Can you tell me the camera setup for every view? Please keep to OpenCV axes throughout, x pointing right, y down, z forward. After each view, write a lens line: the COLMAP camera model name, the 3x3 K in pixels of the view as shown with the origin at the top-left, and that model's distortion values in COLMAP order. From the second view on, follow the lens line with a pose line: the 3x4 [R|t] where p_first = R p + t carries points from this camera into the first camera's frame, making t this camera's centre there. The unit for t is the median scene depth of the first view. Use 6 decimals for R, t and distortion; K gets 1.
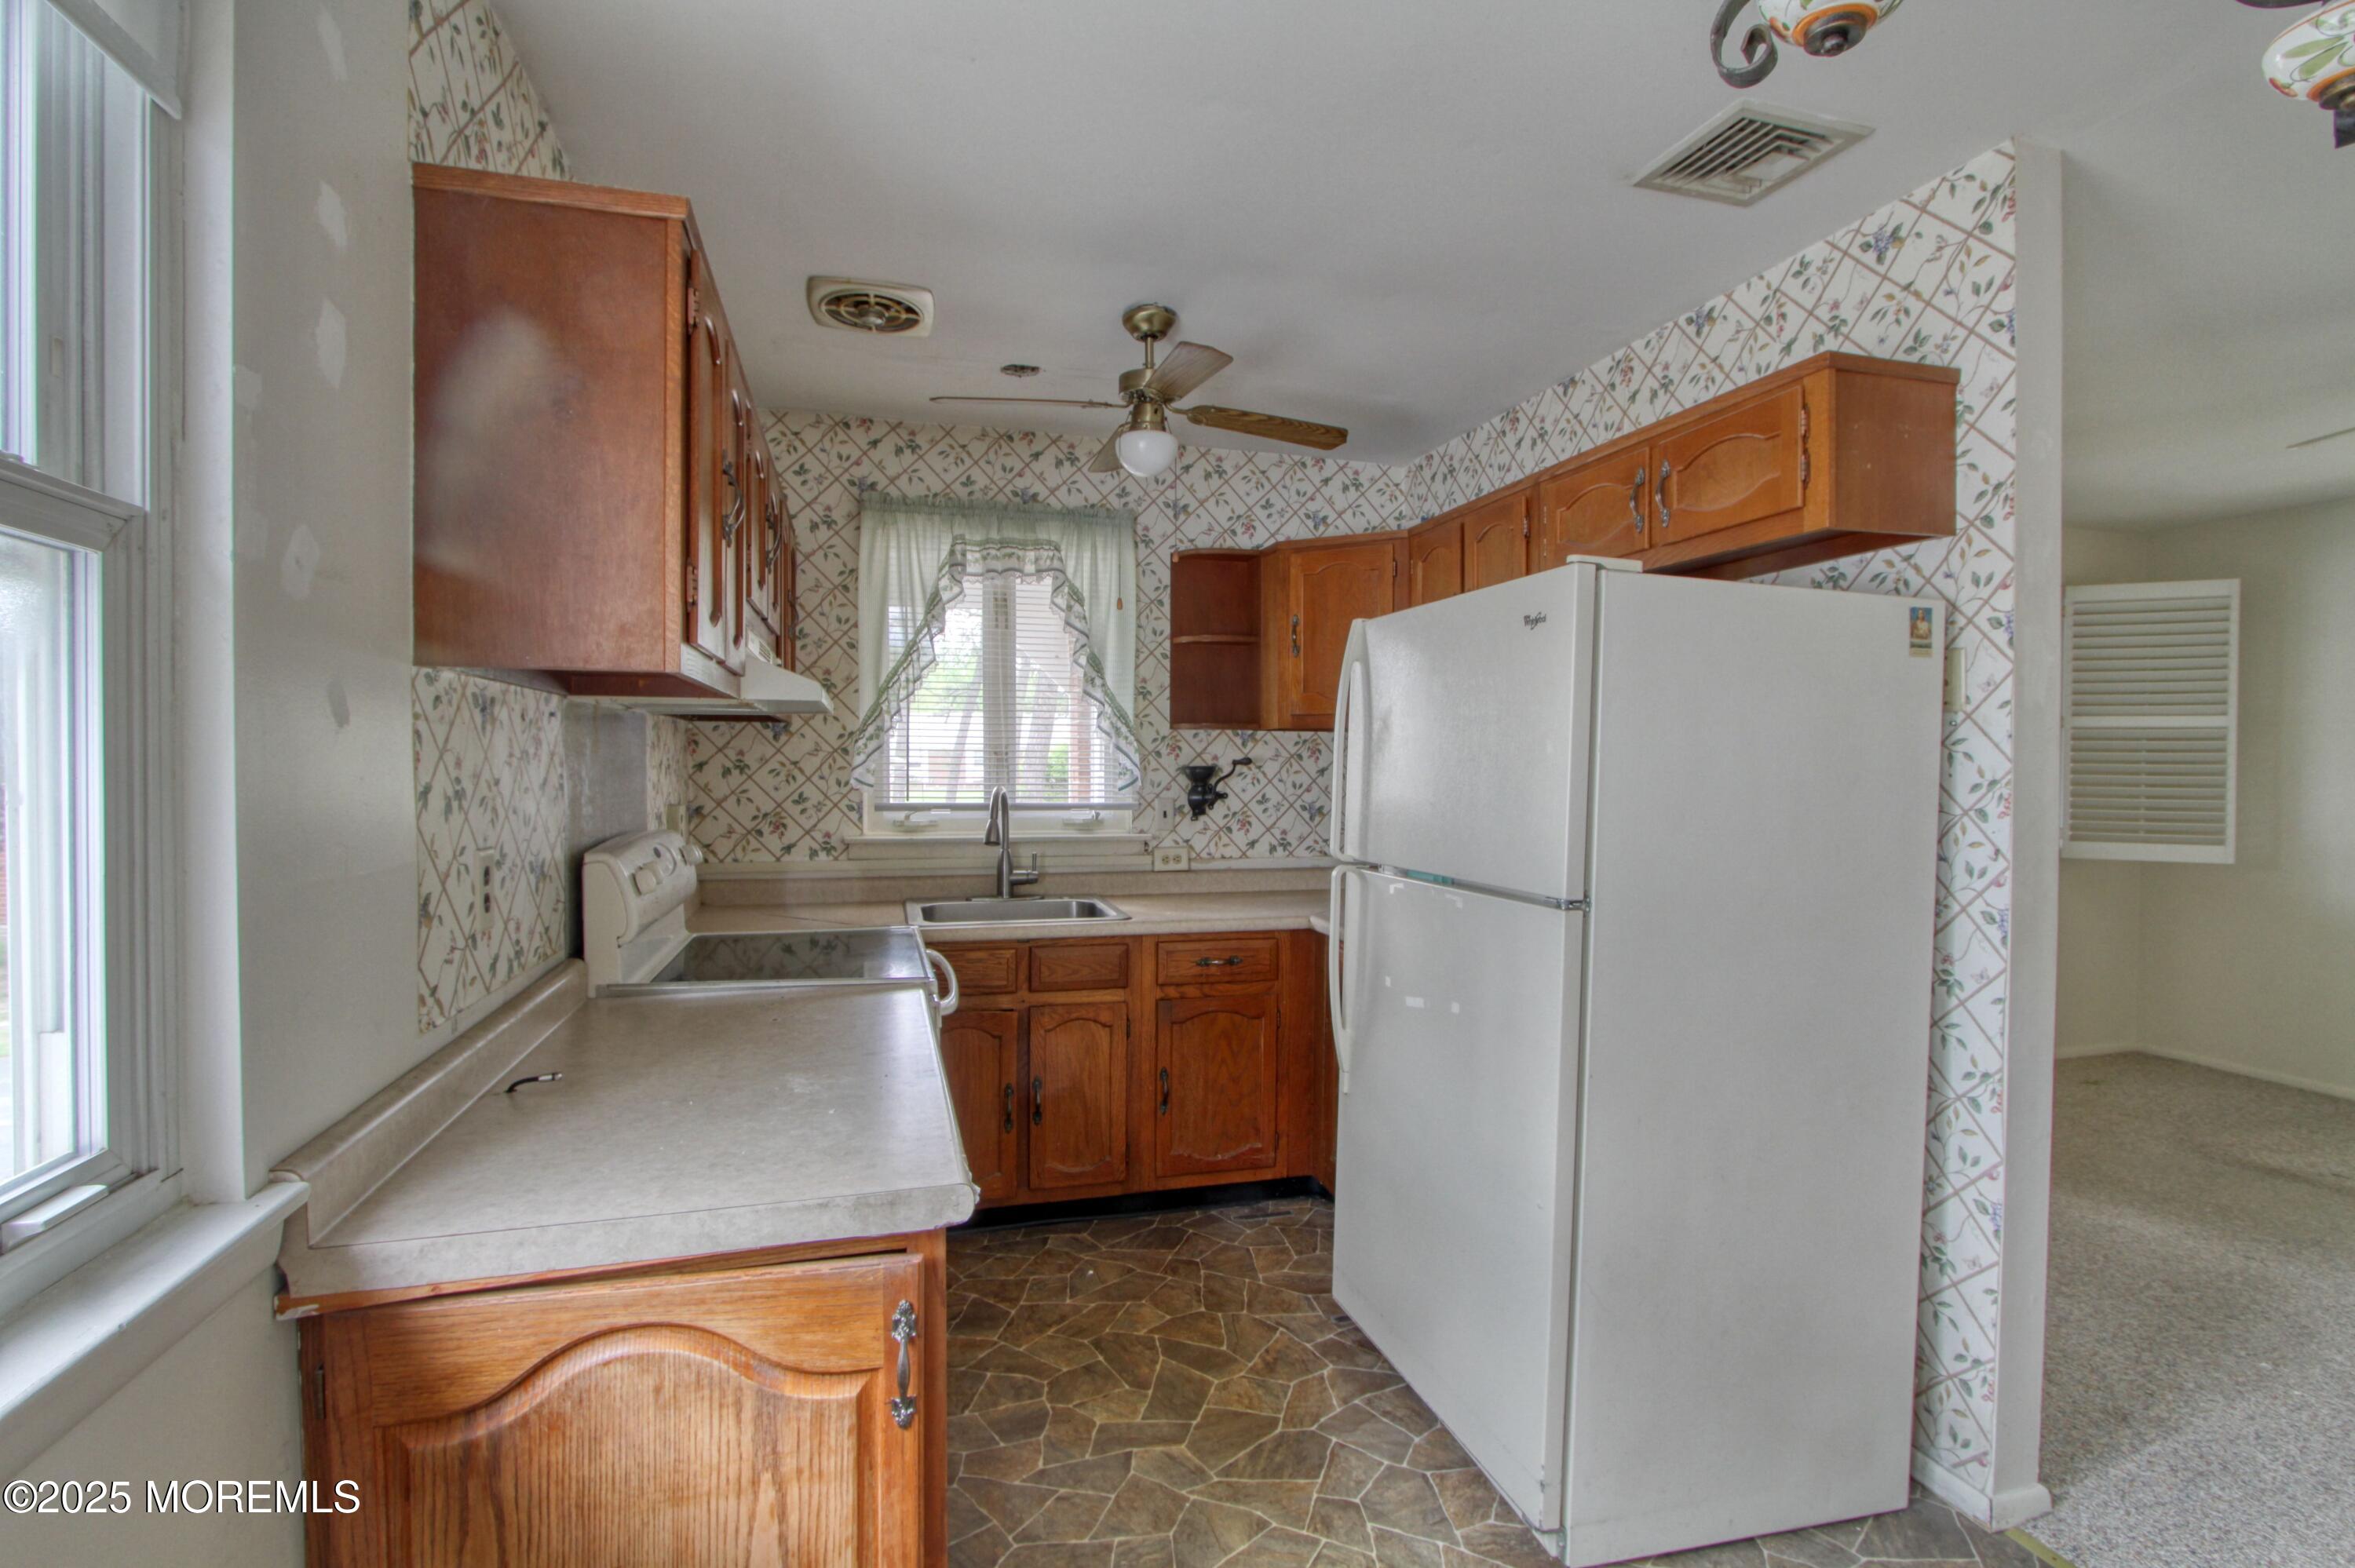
lens RADIAL K [[1091.0, 0, 1177.5], [0, 1091.0, 784.0], [0, 0, 1]] dist [-0.038498, 0.012576]
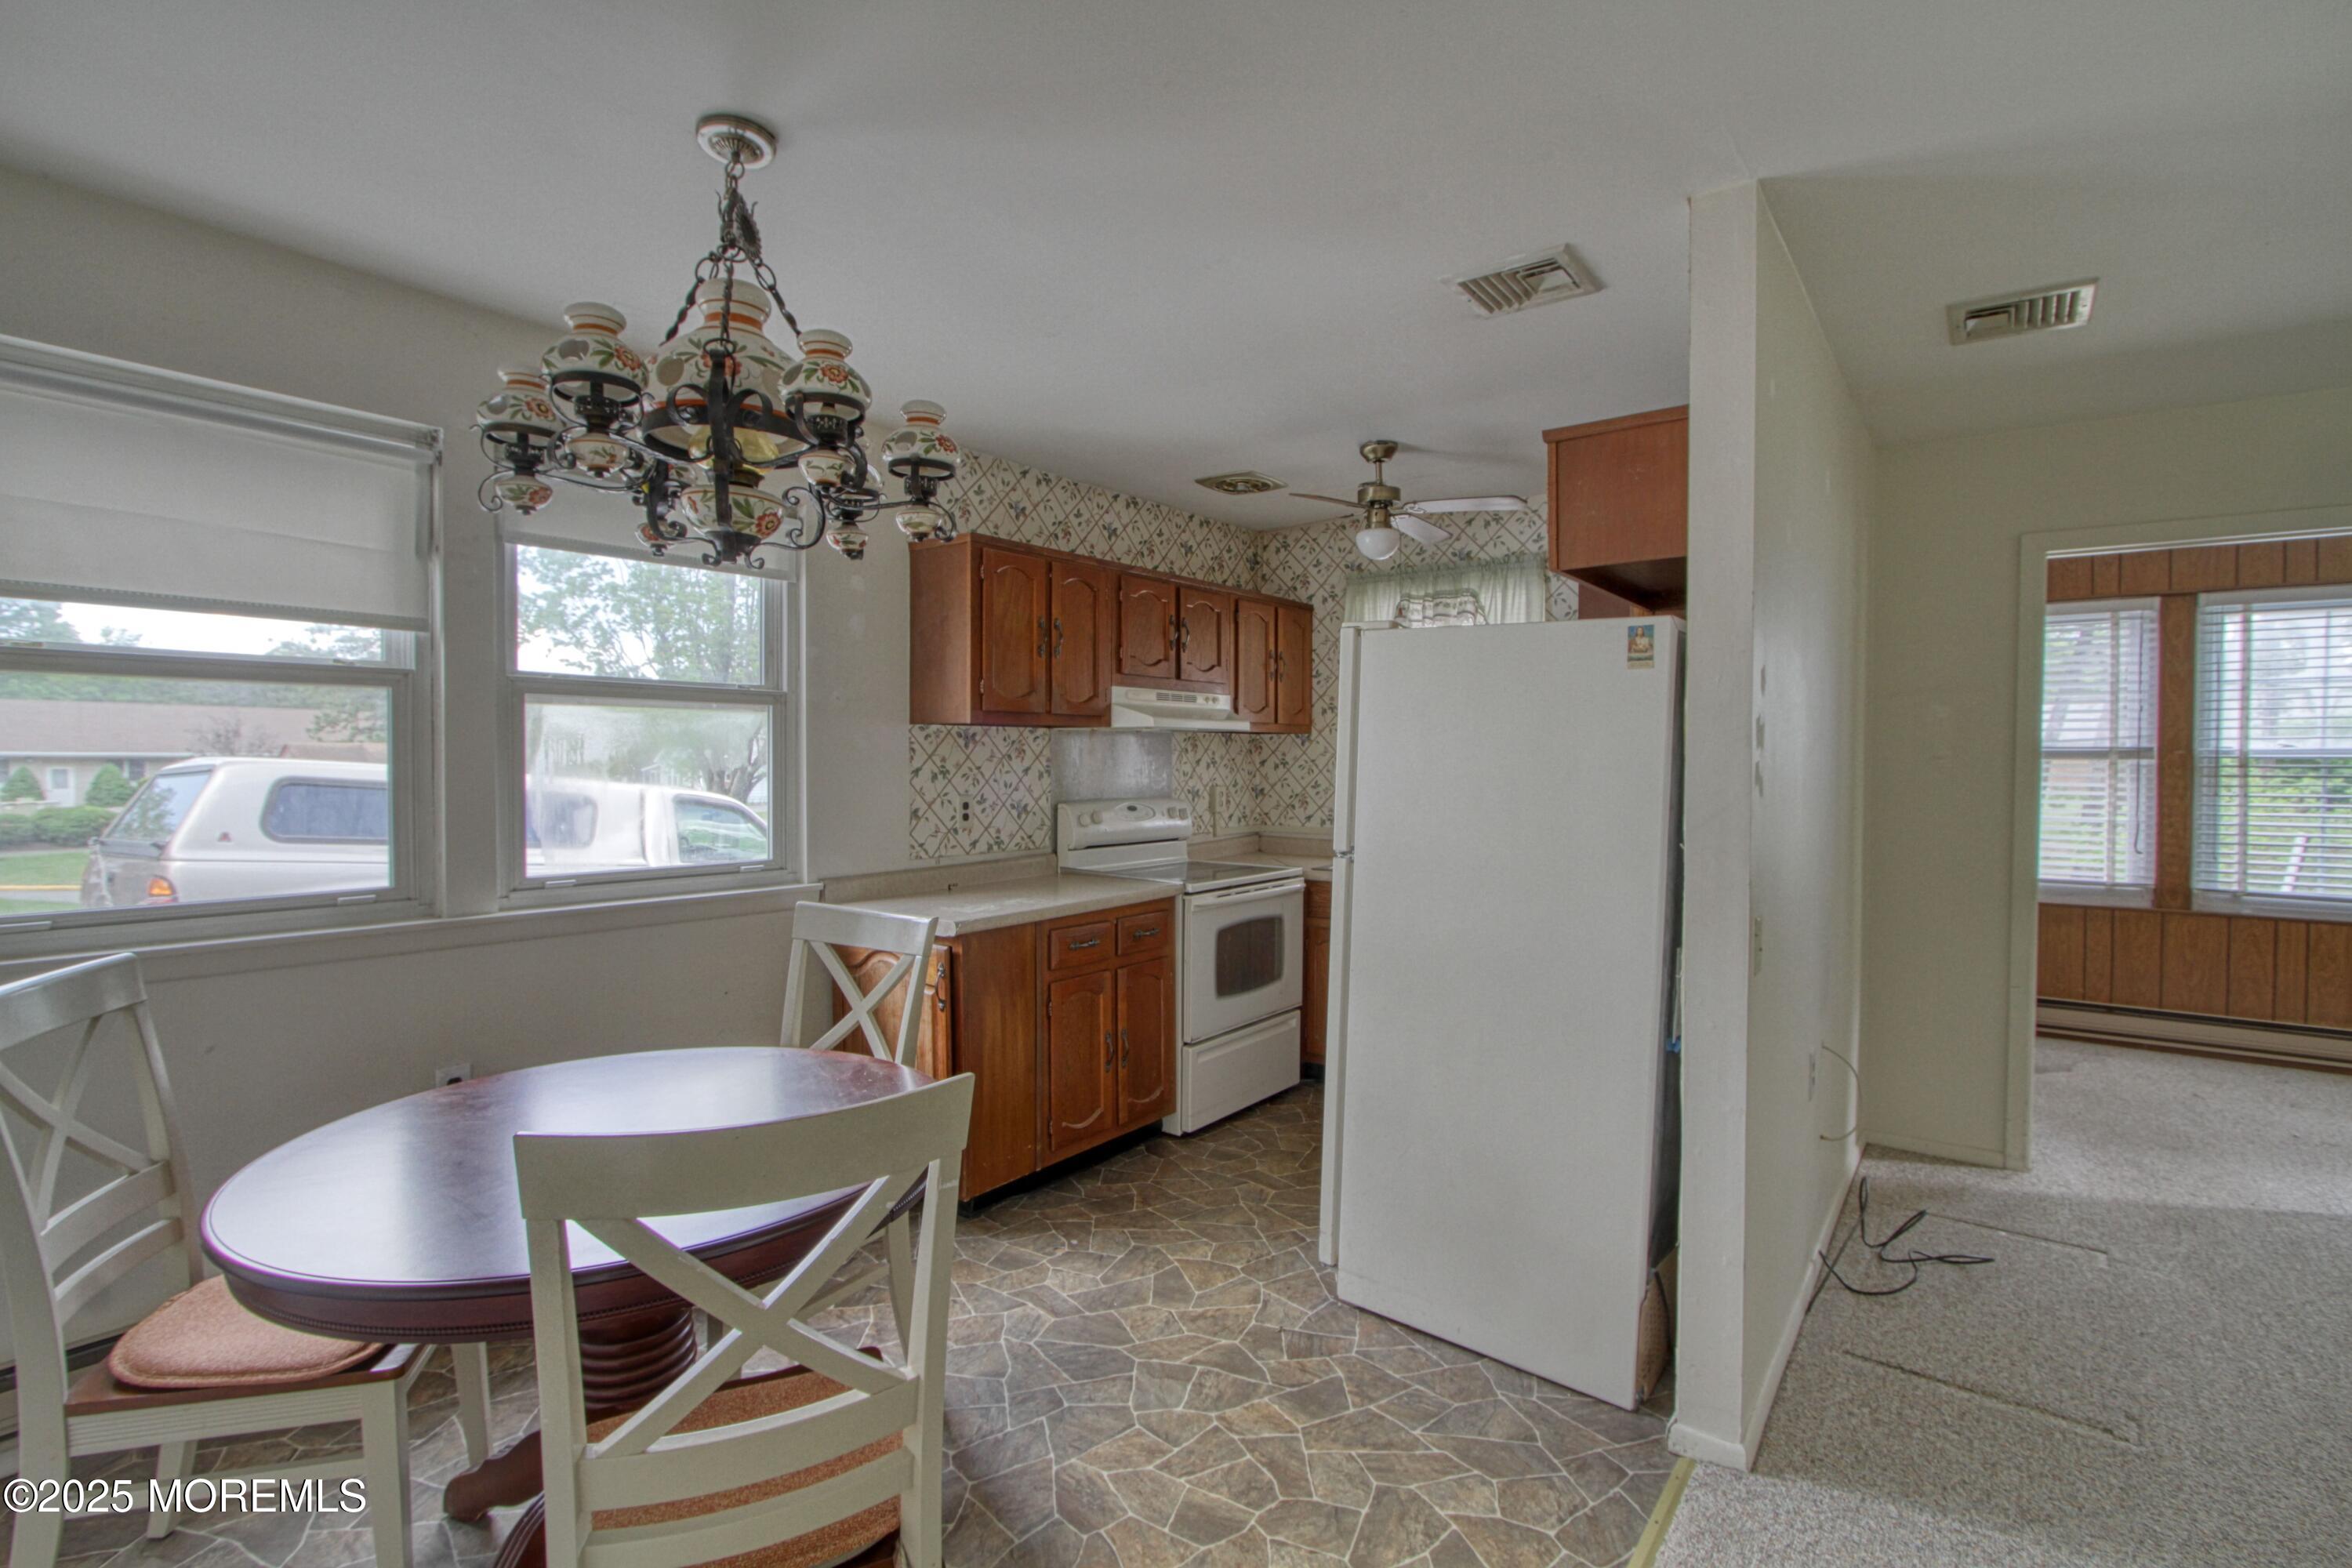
lens RADIAL K [[1089.8, 0, 1176.0], [0, 1089.8, 784.0], [0, 0, 1]] dist [-0.038498, 0.012576]
pose [[0.604919, 0.017712, -0.796090, 0.732880], [-0.017080, 0.999811, 0.009266, 0.001802], [0.796103, 0.007992, 0.605108, -0.054068]]
